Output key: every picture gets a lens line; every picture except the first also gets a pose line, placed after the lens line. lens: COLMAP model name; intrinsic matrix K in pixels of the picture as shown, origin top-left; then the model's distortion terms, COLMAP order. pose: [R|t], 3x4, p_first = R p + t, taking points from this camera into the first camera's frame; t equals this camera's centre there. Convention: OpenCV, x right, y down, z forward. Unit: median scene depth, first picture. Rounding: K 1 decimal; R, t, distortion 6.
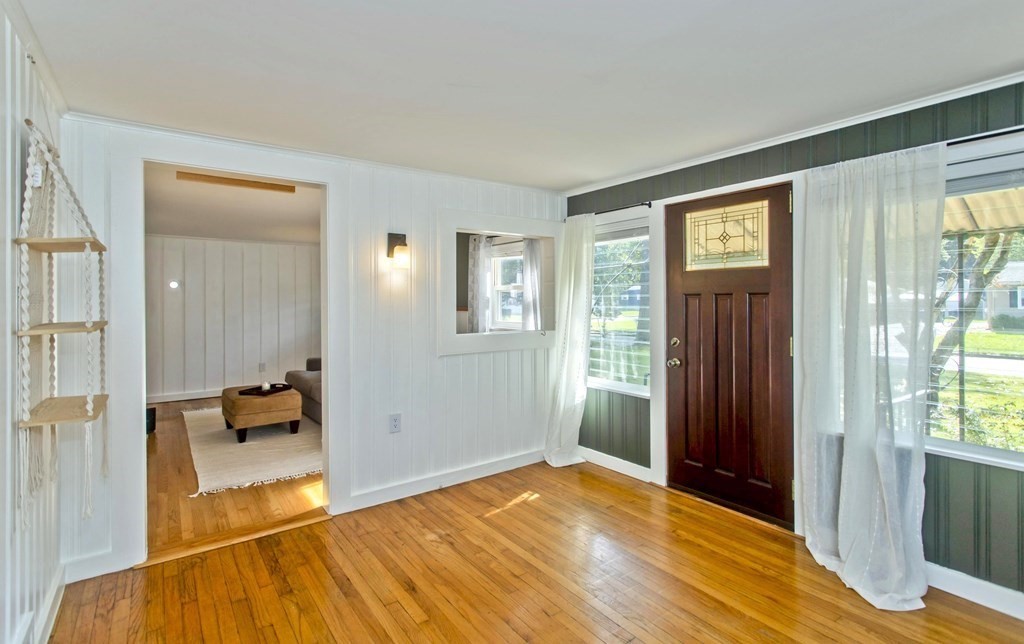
lens RADIAL K [[492.3, 0, 522.6], [0, 492.3, 298.6], [0, 0, 1]] dist [0.001515, -0.000121]
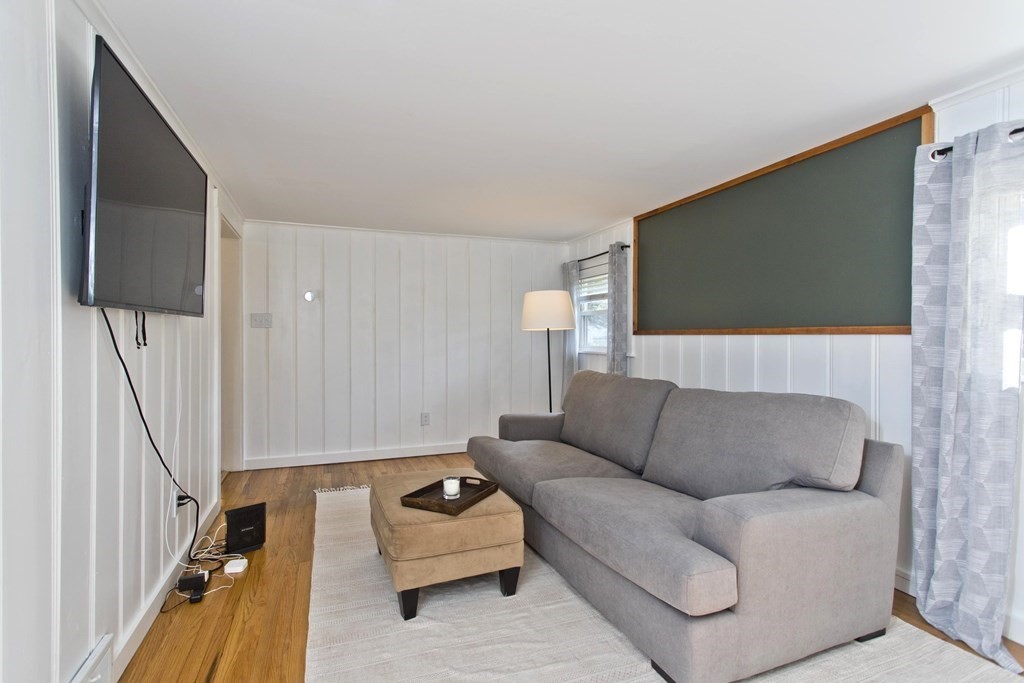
lens RADIAL K [[491.2, 0, 512.8], [0, 491.2, 334.0], [0, 0, 1]] dist [0.000374, 0.001632]
pose [[0.962794, 0.003643, -0.270212, -0.329091], [-0.000767, 0.999942, 0.010747, 0.021688], [0.270236, -0.010140, 0.962741, 0.546614]]
